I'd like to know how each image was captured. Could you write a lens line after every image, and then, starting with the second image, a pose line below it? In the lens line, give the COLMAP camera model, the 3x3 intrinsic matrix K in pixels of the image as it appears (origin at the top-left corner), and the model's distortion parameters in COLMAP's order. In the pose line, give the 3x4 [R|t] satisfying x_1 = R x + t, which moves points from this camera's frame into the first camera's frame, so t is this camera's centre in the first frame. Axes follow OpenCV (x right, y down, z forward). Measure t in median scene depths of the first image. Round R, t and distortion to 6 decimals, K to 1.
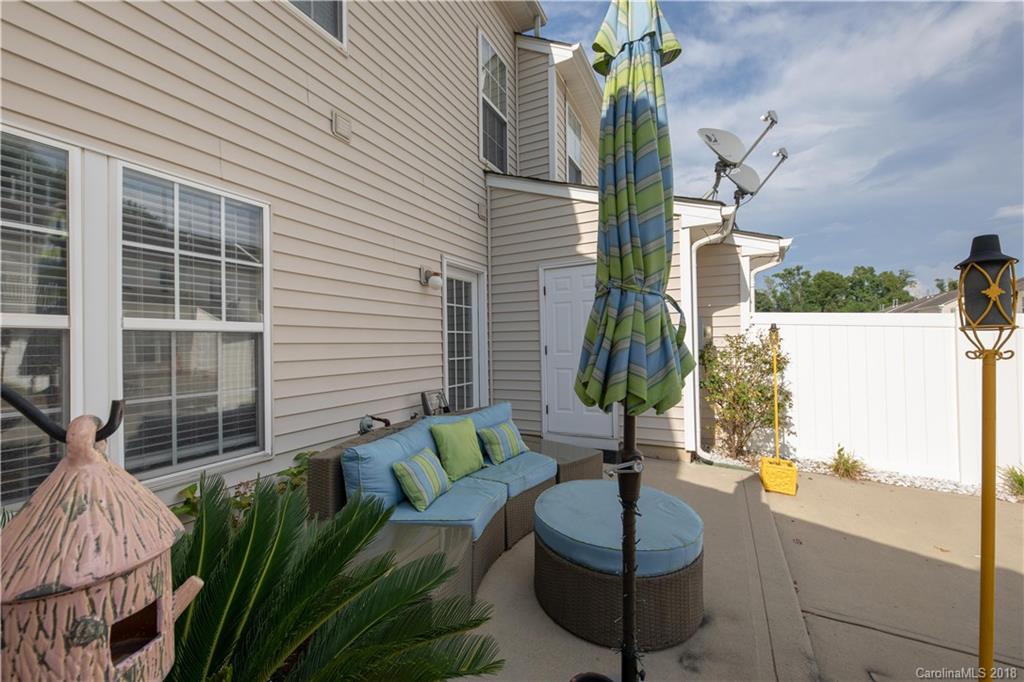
lens RADIAL K [[396.0, 0, 512.9], [0, 396.0, 347.7], [0, 0, 1]] dist [0.004559, -0.000116]
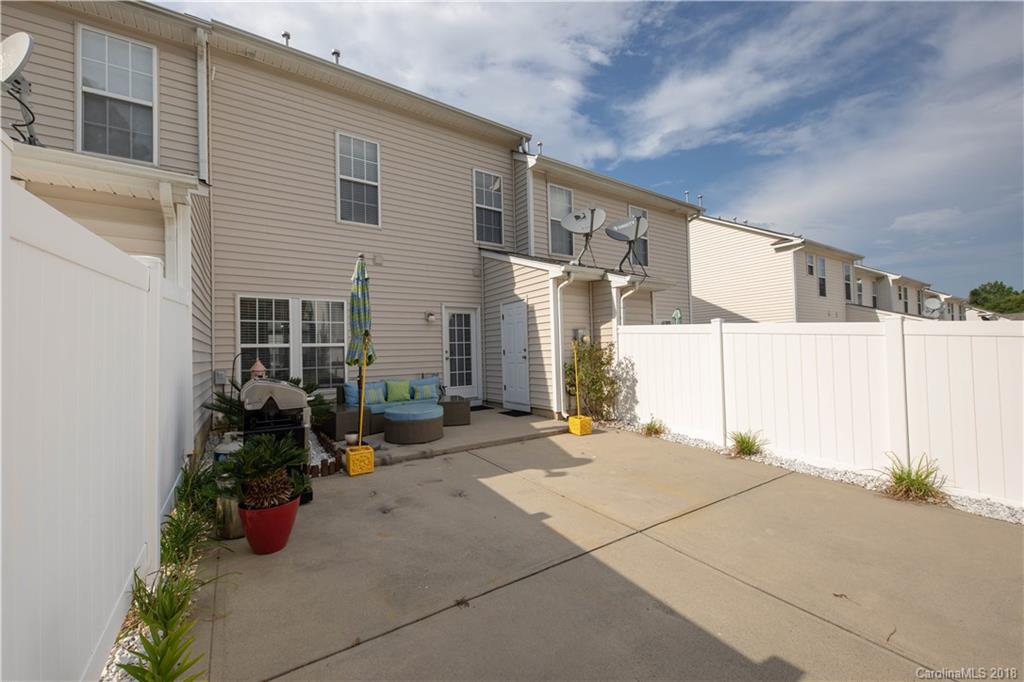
lens RADIAL K [[396.0, 0, 507.6], [0, 396.0, 349.1], [0, 0, 1]] dist [0.004559, -0.000116]
pose [[0.875450, -0.011410, -0.483174, 0.916330], [0.008610, 0.999931, -0.008012, 0.006679], [0.483232, 0.002854, 0.875488, -0.470142]]
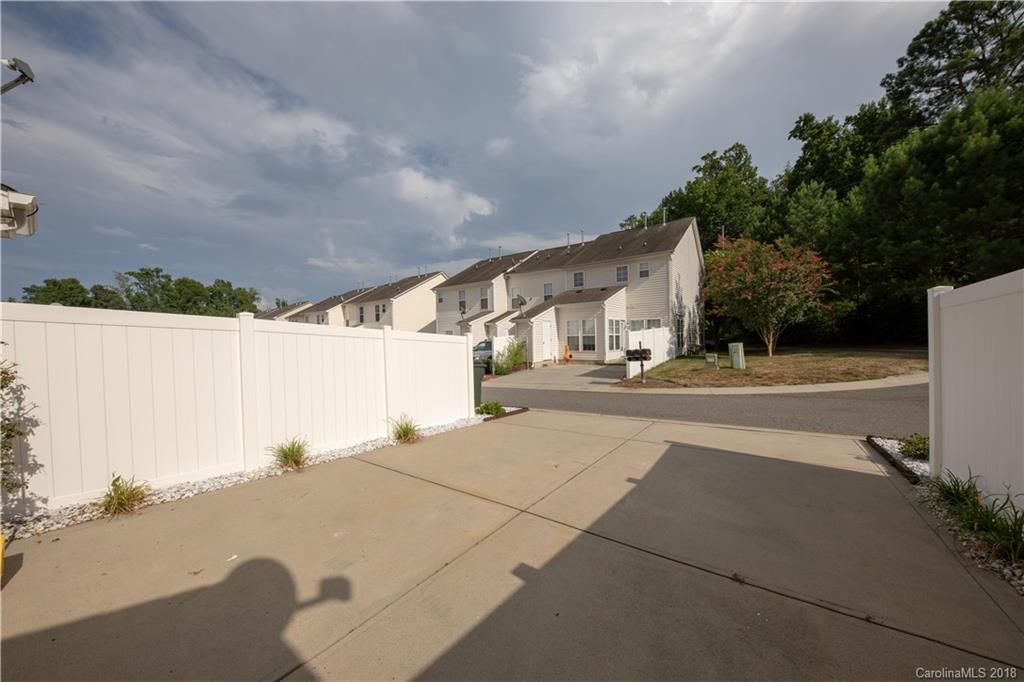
lens RADIAL K [[347.3, 0, 516.8], [0, 347.3, 343.9], [0, 0, 1]] dist [-0.003888, 0.000119]
pose [[0.147894, -0.008568, 0.988966, 0.223266], [0.025968, 0.999651, 0.004778, 0.000661], [-0.988662, 0.024975, 0.148065, 0.078491]]
